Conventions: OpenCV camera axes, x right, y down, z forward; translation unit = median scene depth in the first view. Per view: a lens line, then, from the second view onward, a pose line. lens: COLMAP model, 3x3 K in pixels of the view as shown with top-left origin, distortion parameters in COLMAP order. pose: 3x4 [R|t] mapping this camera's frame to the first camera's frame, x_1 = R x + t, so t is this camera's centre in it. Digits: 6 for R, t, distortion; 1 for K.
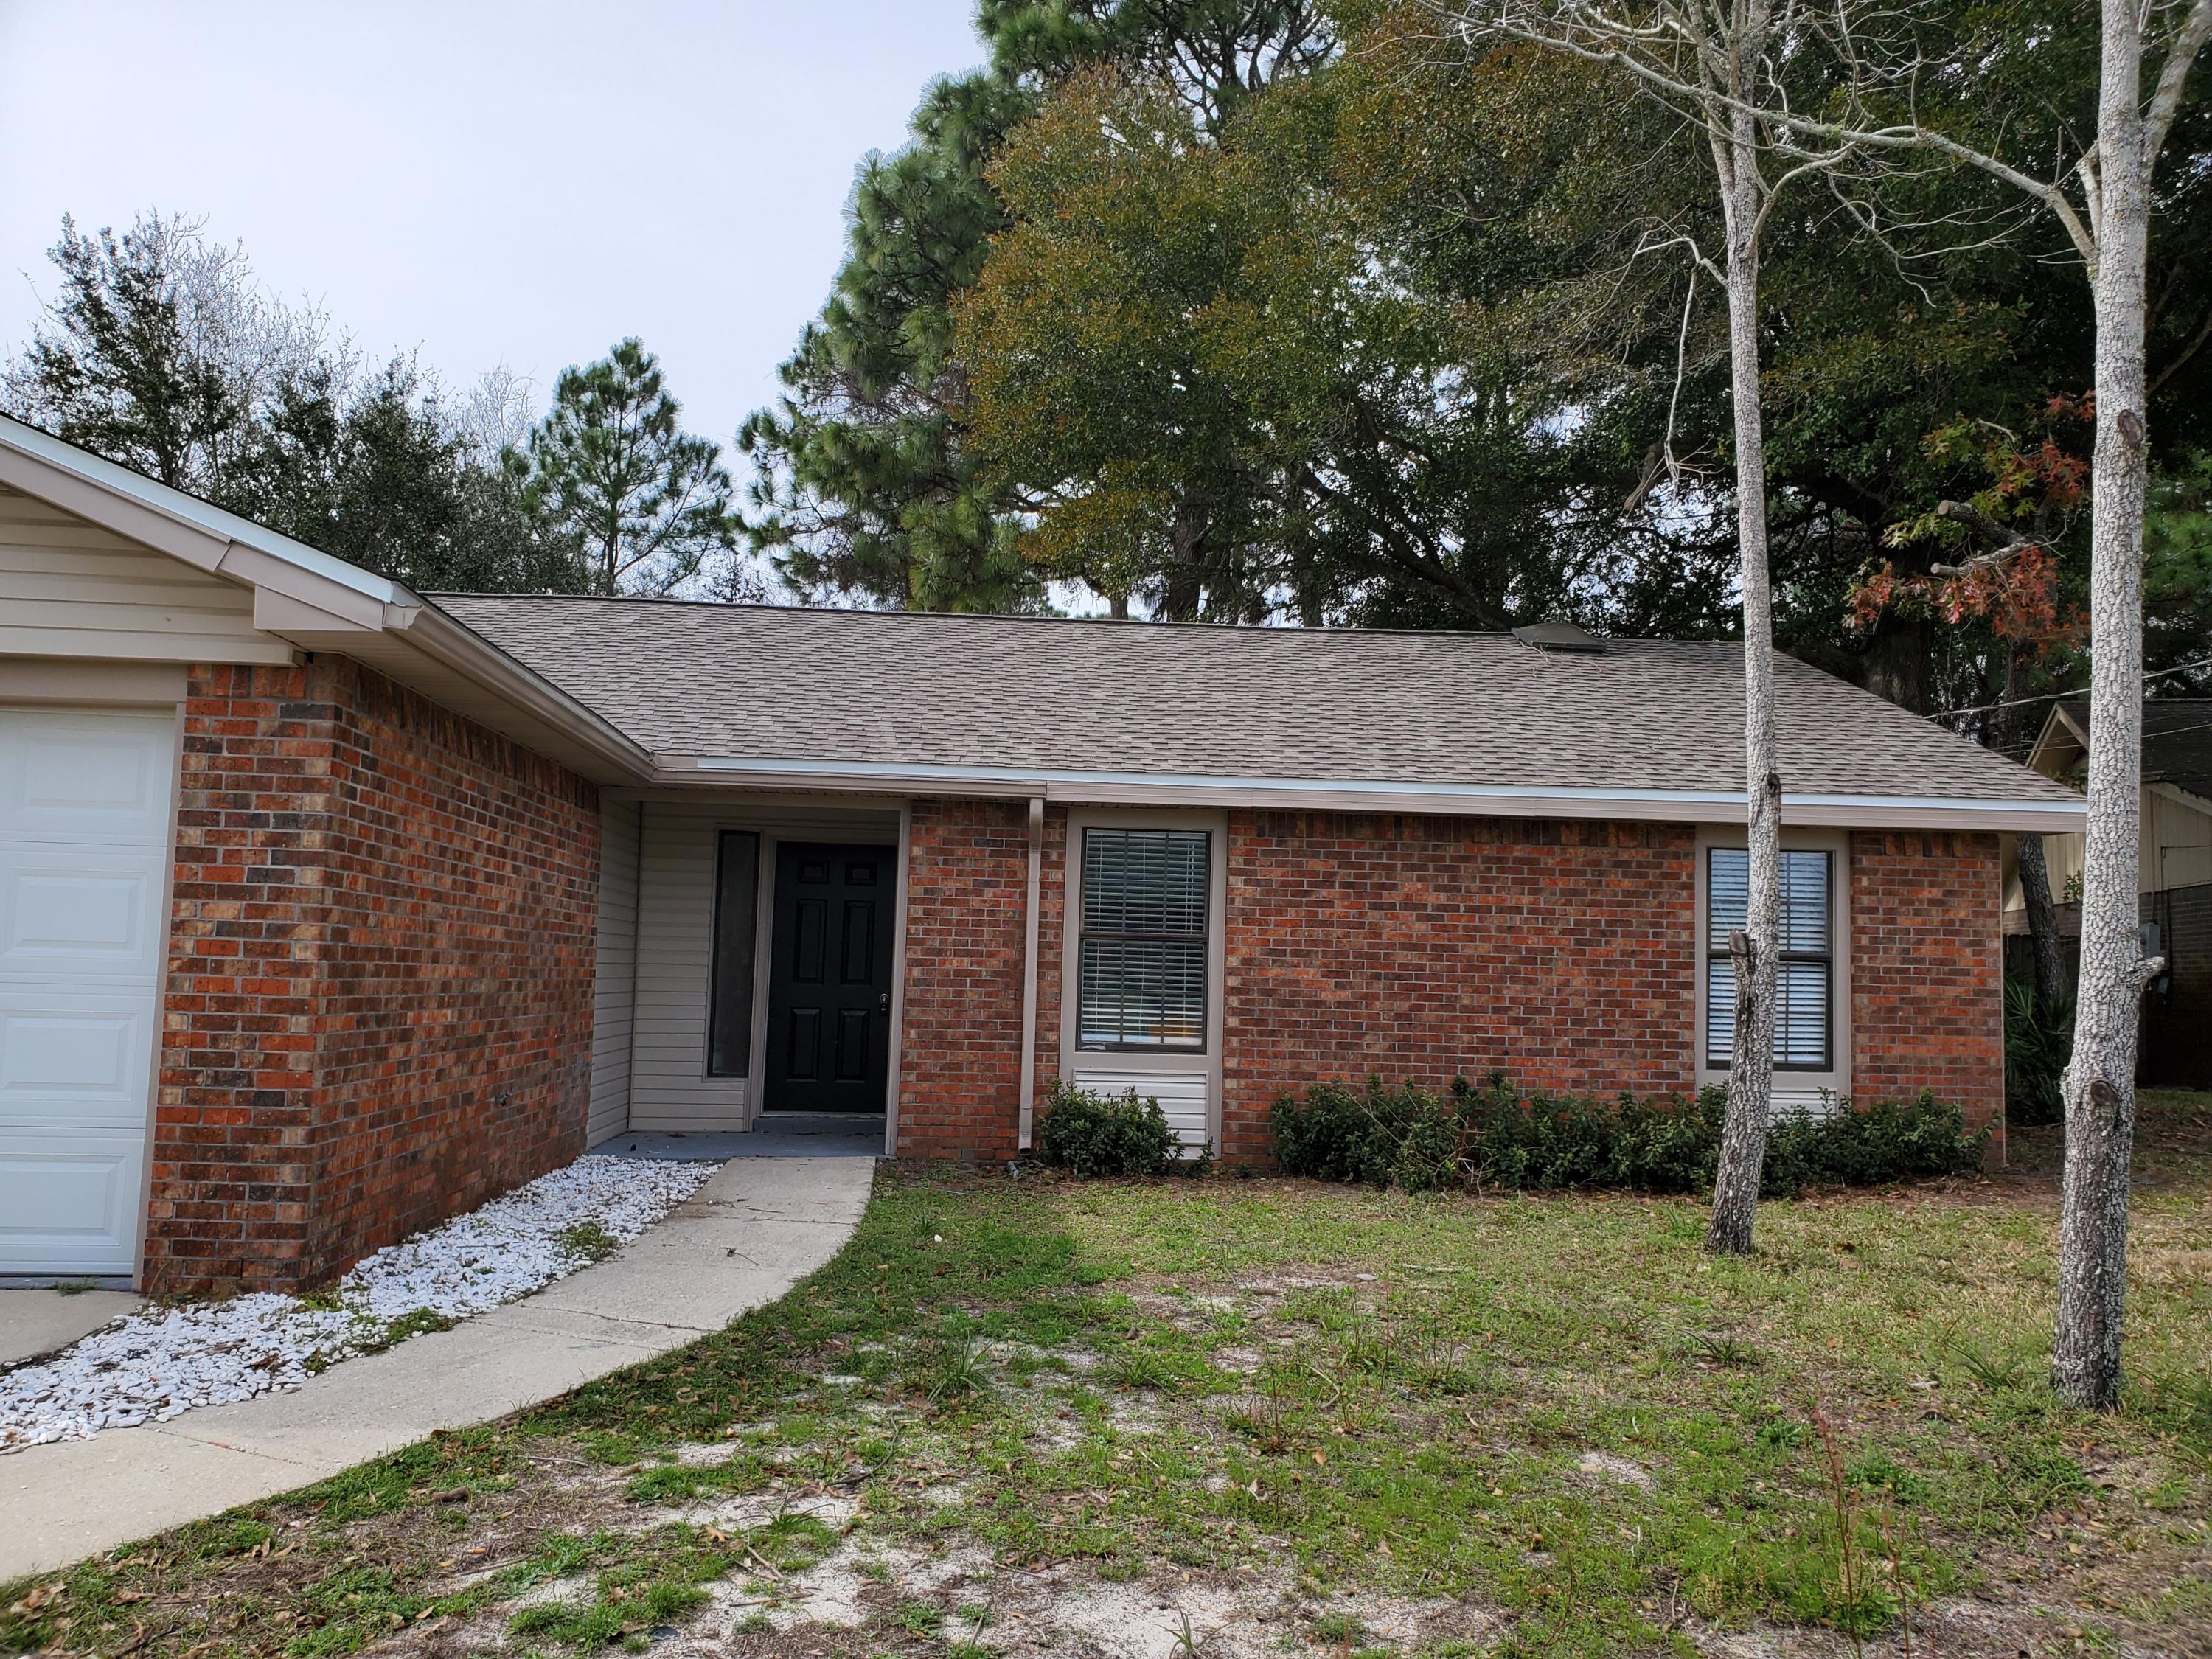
lens RADIAL K [[1724.9, 0, 1104.1], [0, 1724.9, 826.5], [0, 0, 1]] dist [0.062723, -0.070683]
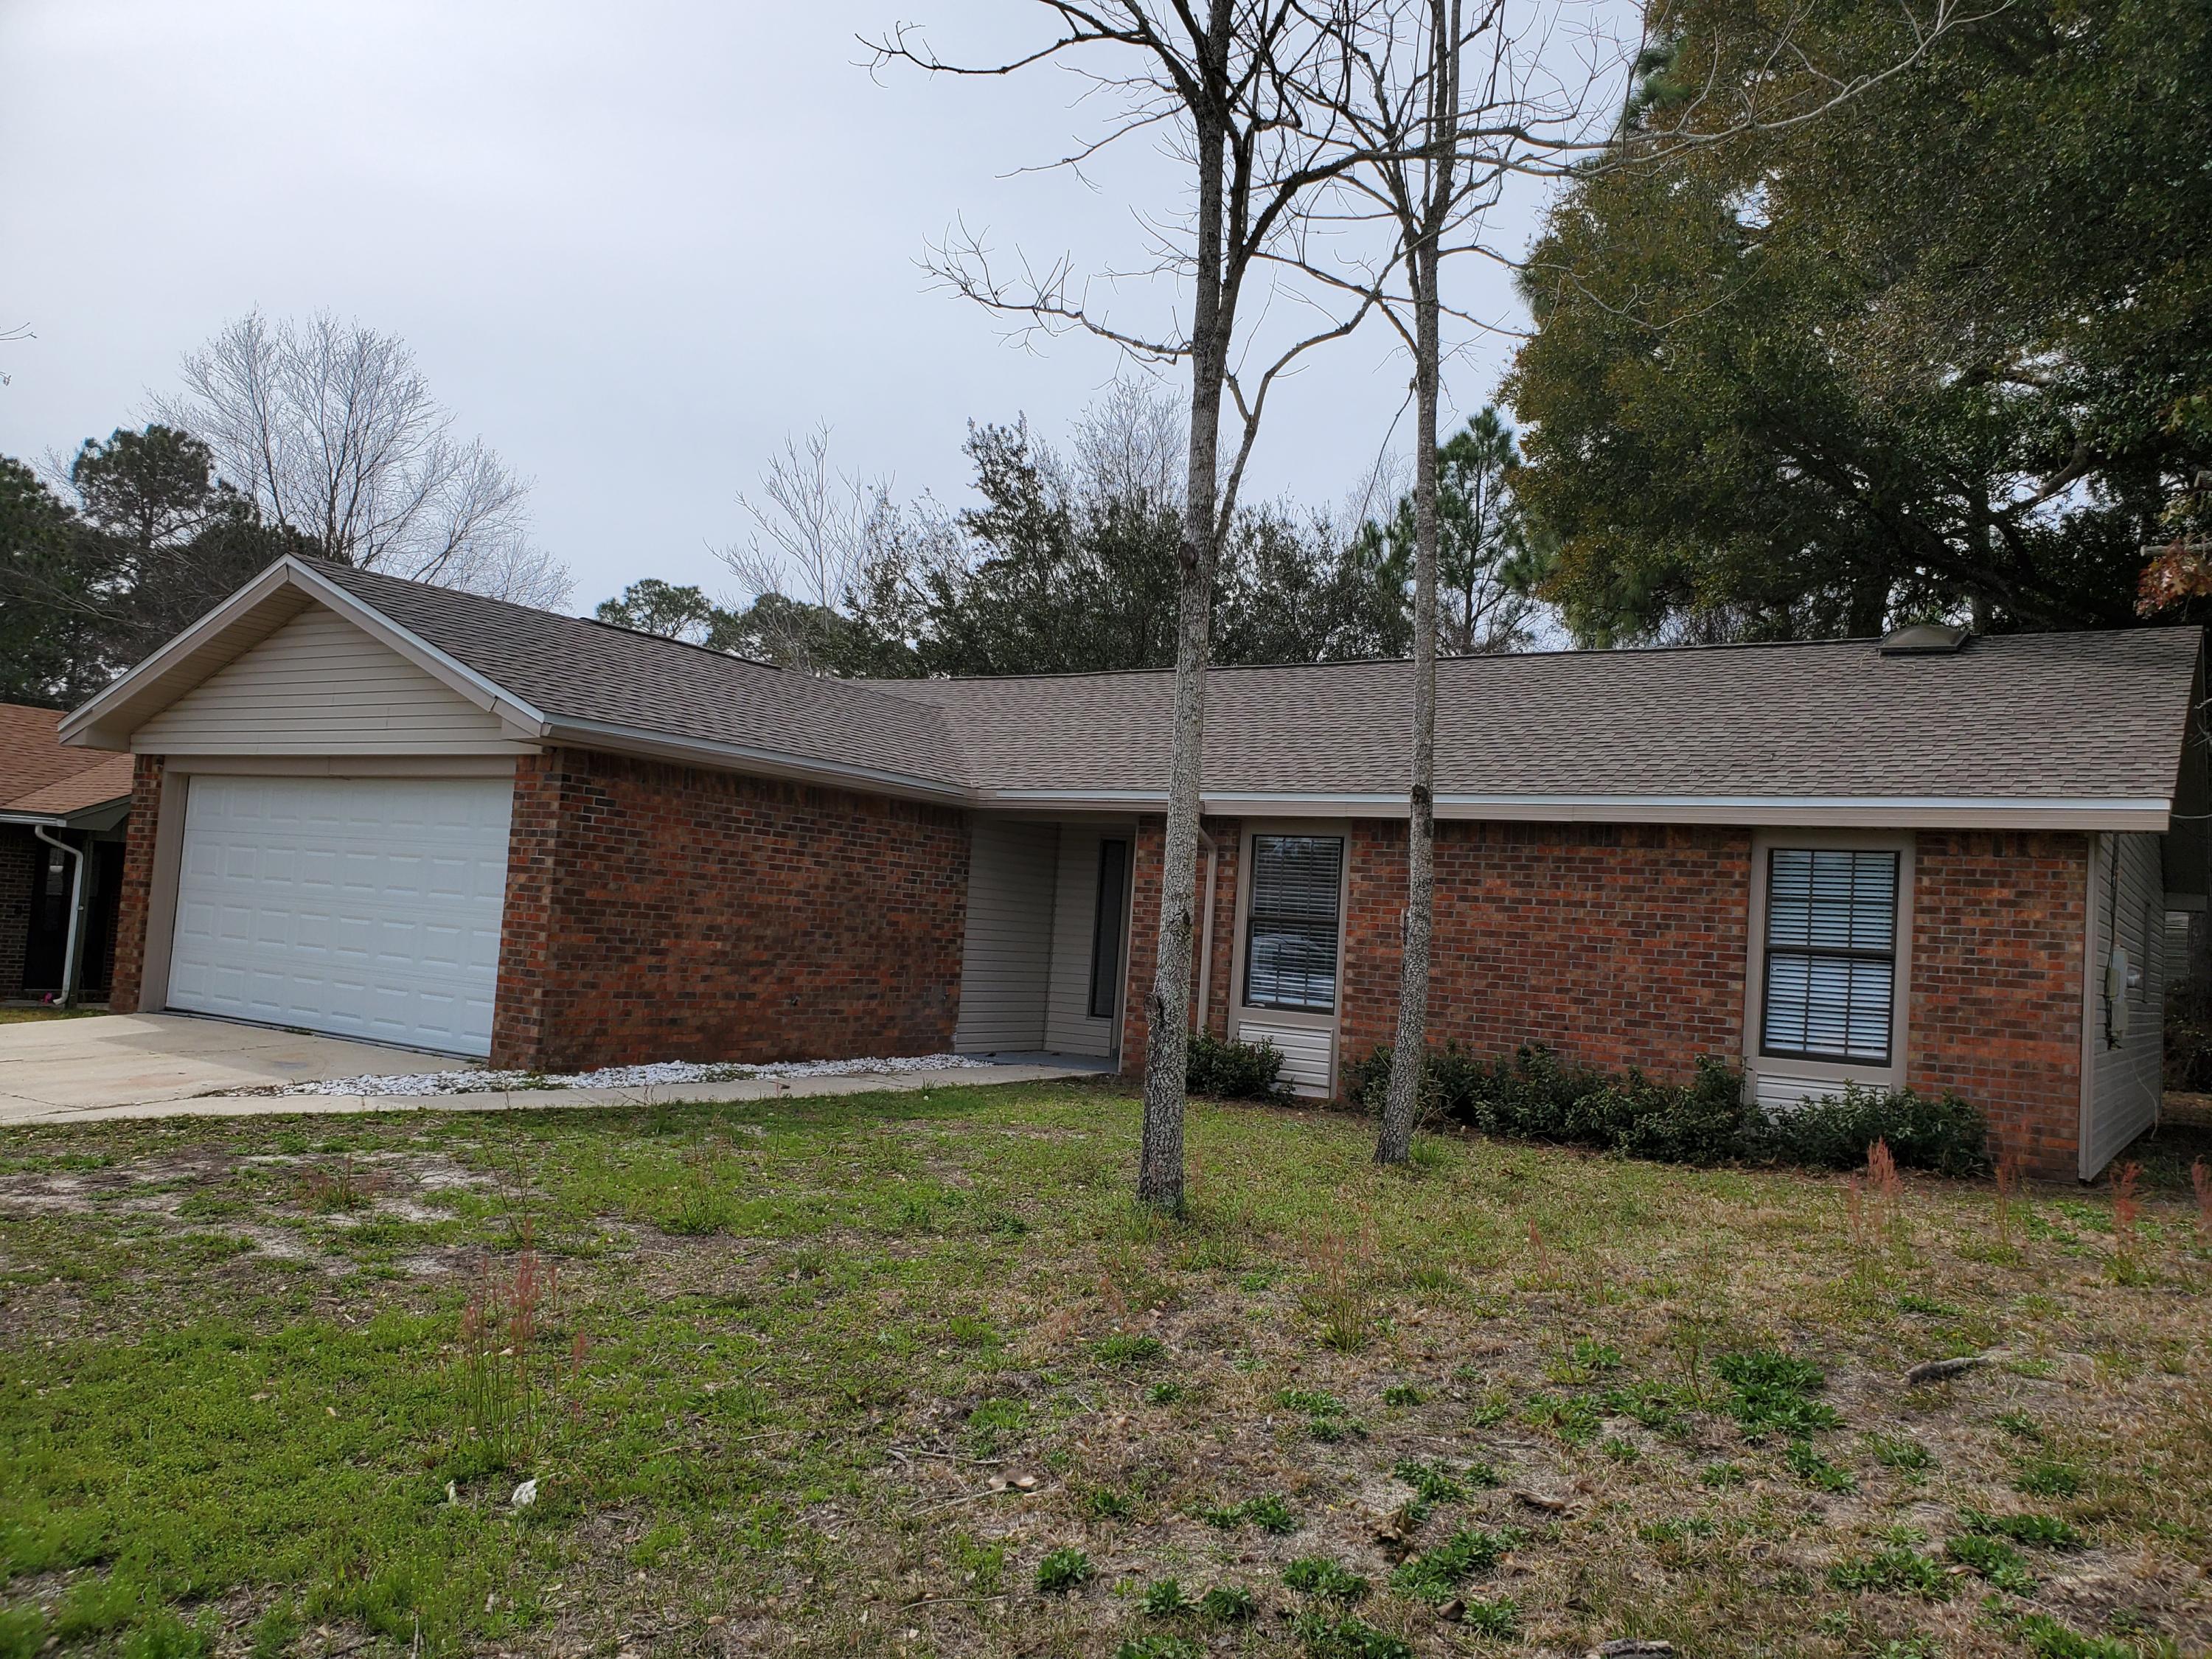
lens RADIAL K [[1724.9, 0, 1144.7], [0, 1724.9, 821.1], [0, 0, 1]] dist [0.062723, -0.070683]
pose [[0.793712, -0.014225, -0.608127, 0.705900], [0.006066, 0.999862, -0.015471, 0.009694], [0.608263, 0.008591, 0.793689, -0.079017]]
